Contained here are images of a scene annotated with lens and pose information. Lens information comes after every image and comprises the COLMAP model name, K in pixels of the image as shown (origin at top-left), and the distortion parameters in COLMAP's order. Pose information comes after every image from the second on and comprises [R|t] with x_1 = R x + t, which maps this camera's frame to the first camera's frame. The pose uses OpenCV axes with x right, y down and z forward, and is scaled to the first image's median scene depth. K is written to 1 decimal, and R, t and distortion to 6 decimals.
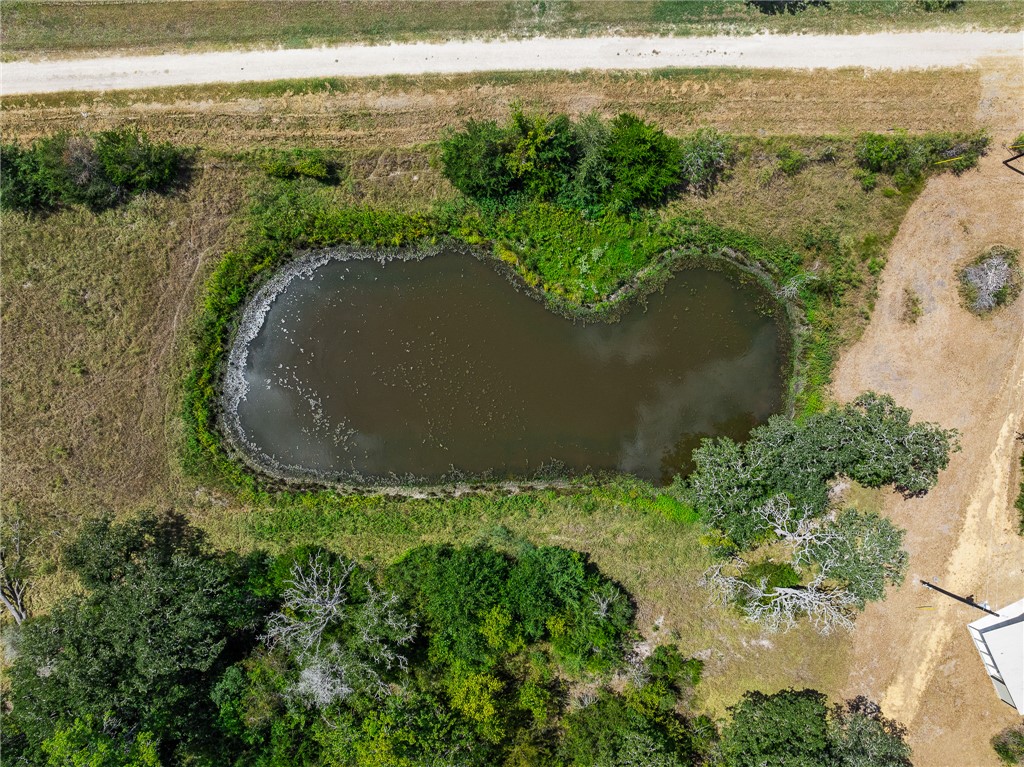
lens RADIAL K [[723.9, 0, 518.2], [0, 723.9, 382.3], [0, 0, 1]] dist [-0.058711, 0.039419]
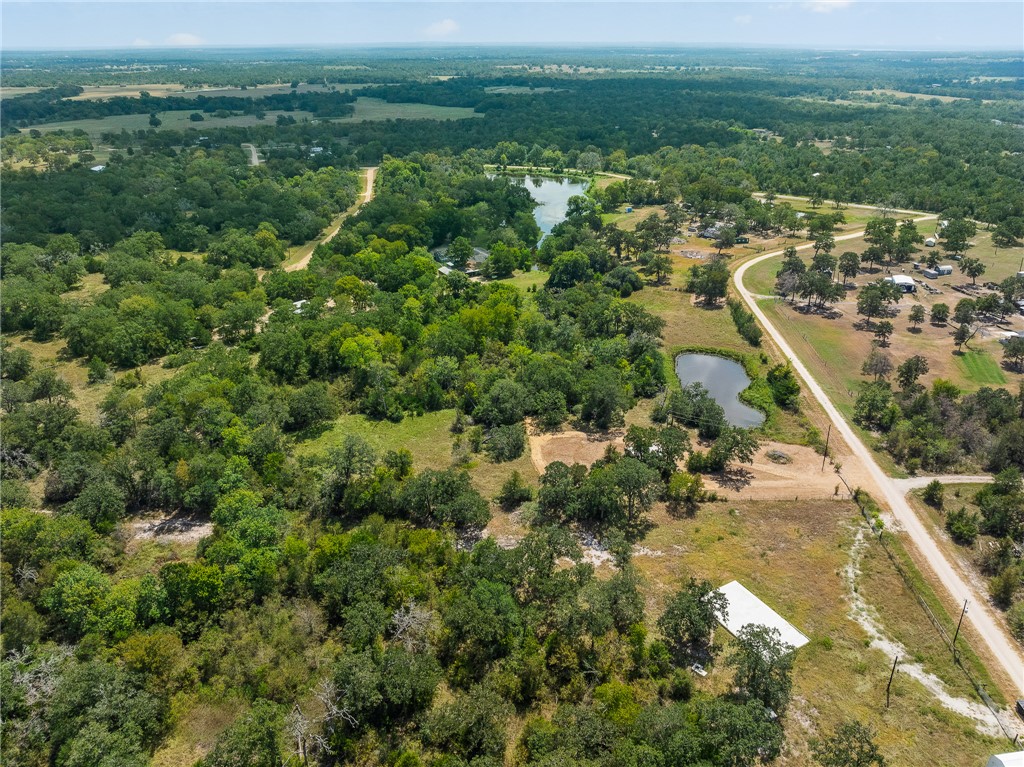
lens RADIAL K [[723.9, 0, 518.2], [0, 723.9, 382.3], [0, 0, 1]] dist [-0.058711, 0.039419]
pose [[-0.083917, 0.418303, -0.904423, 3.150853], [-0.996409, -0.024933, 0.080921, 0.643539], [0.011299, 0.907965, 0.418893, -0.430313]]
